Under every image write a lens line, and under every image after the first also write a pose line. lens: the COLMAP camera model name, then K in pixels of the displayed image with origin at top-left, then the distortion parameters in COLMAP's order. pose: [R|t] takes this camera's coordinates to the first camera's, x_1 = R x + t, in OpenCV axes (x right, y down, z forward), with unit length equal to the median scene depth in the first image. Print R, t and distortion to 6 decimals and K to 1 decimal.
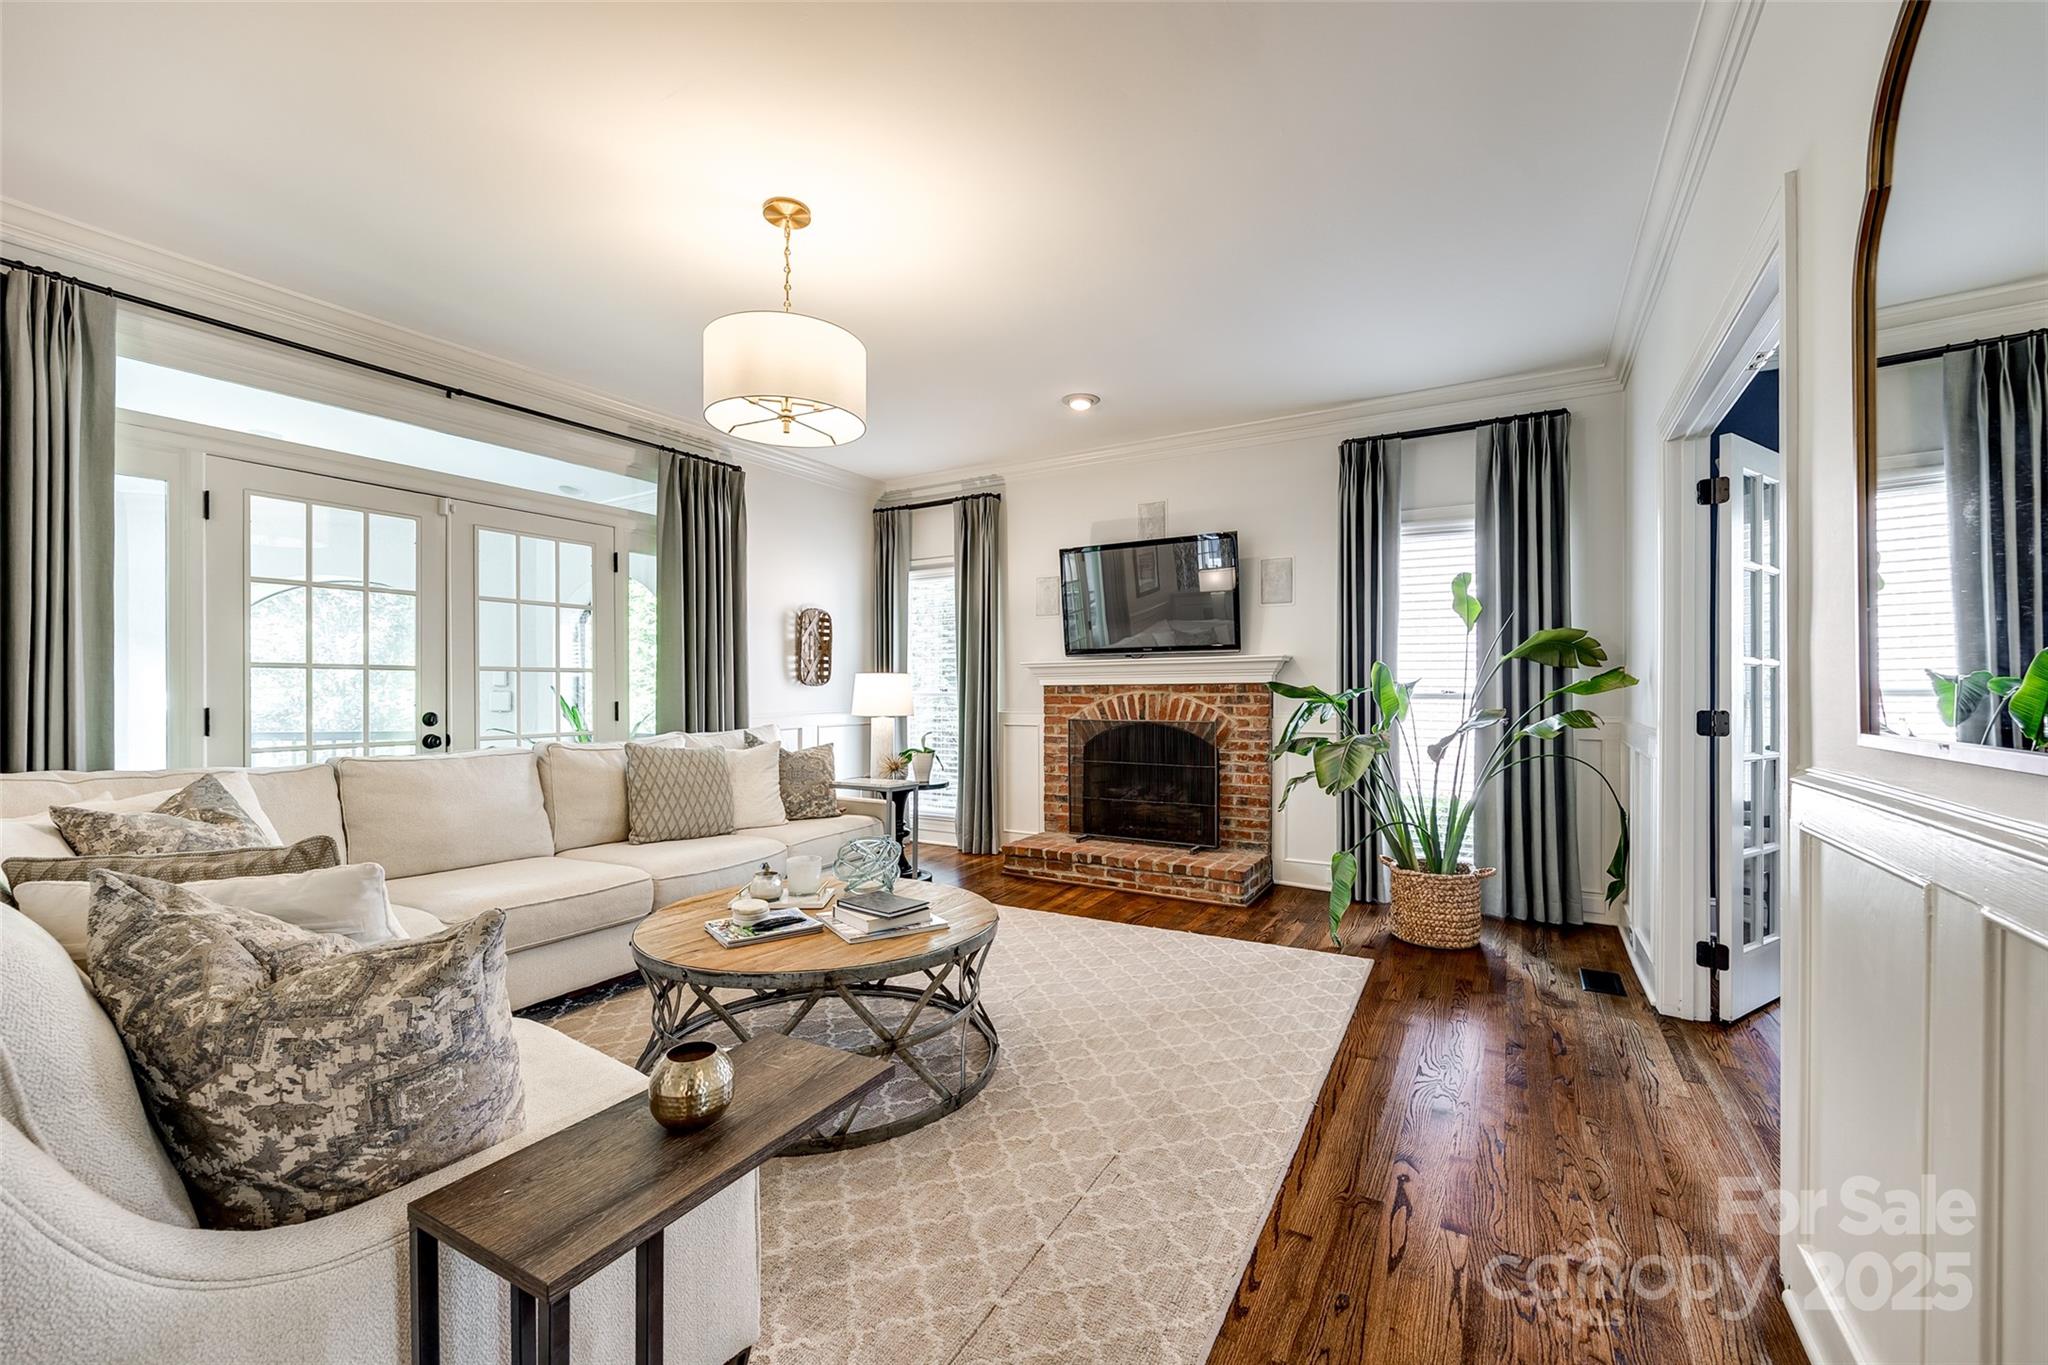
lens RADIAL K [[815.2, 0, 1038.3], [0, 815.2, 687.1], [0, 0, 1]] dist [-0.001730, -0.000090]
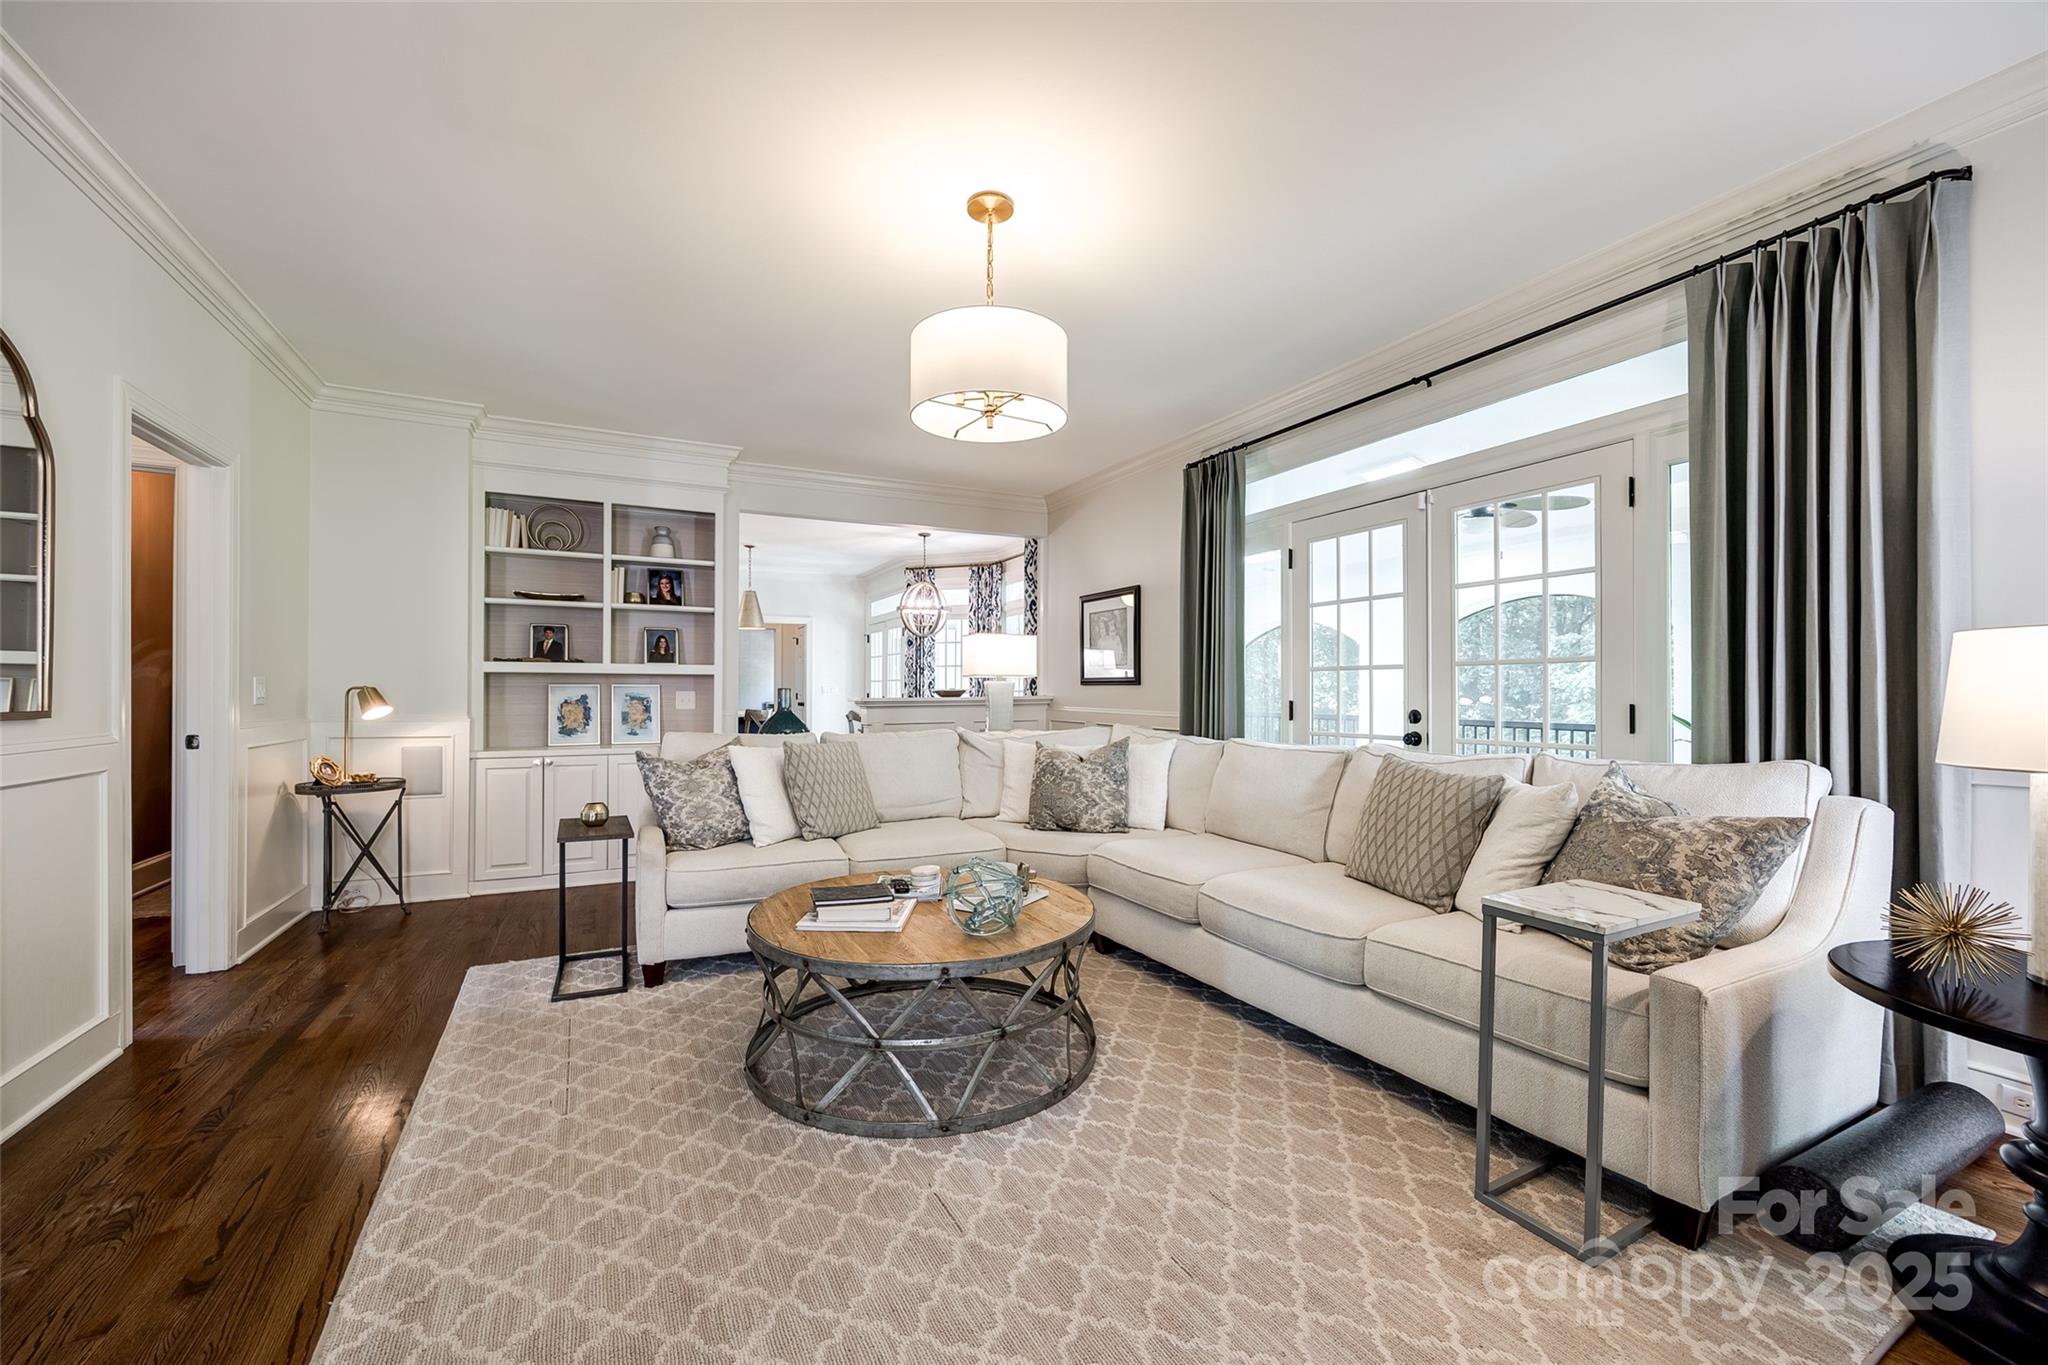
lens RADIAL K [[815.2, 0, 1038.3], [0, 815.2, 687.1], [0, 0, 1]] dist [-0.001730, -0.000090]
pose [[-0.549598, 0.001307, -0.835428, 0.380907], [0.004519, 0.999989, -0.001409, 0.002307], [0.835417, -0.004550, -0.549598, 1.243522]]
